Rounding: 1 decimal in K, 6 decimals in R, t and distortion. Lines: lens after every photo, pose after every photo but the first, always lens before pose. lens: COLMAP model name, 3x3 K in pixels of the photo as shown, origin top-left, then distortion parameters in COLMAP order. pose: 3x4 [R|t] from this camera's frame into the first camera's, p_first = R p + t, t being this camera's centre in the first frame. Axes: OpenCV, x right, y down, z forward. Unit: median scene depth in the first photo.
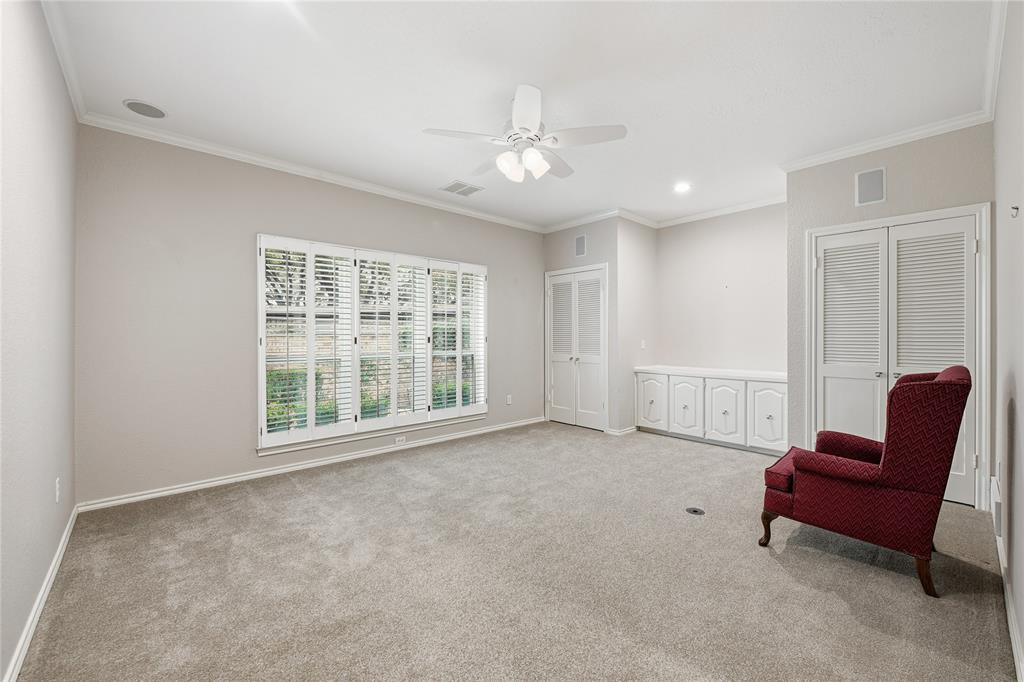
lens RADIAL K [[409.8, 0, 516.8], [0, 409.8, 338.3], [0, 0, 1]] dist [-0.015119, 0.000845]
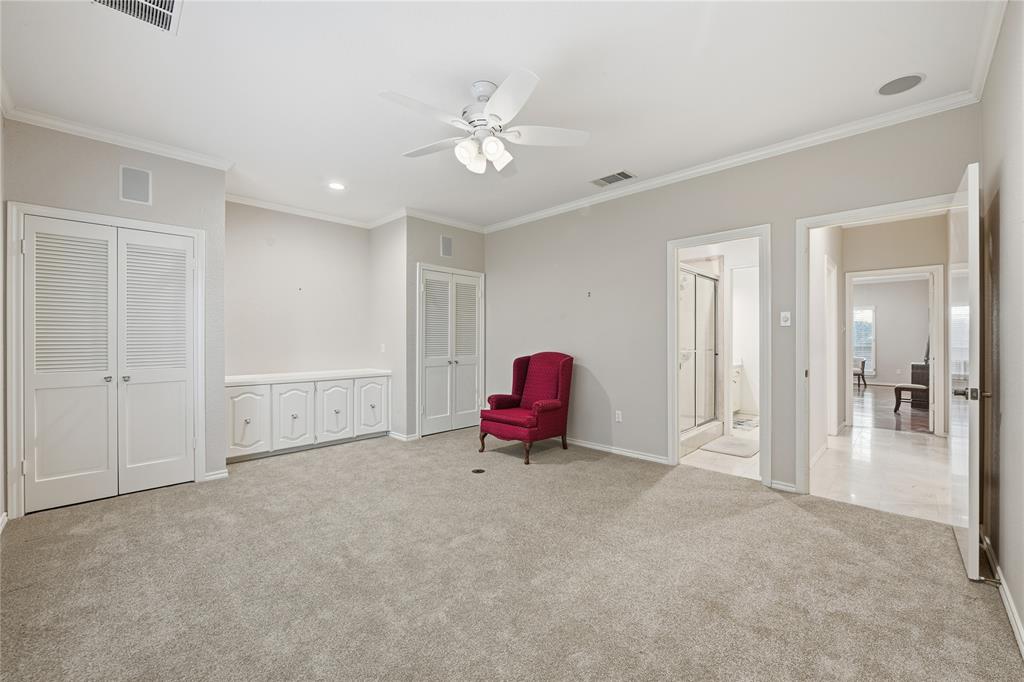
lens RADIAL K [[409.8, 0, 518.1], [0, 409.8, 340.9], [0, 0, 1]] dist [-0.015119, 0.000845]
pose [[-0.064446, -0.004516, 0.997911, -0.538588], [0.002617, 0.999986, 0.004694, -0.003530], [-0.997918, 0.002914, -0.064433, 0.572550]]
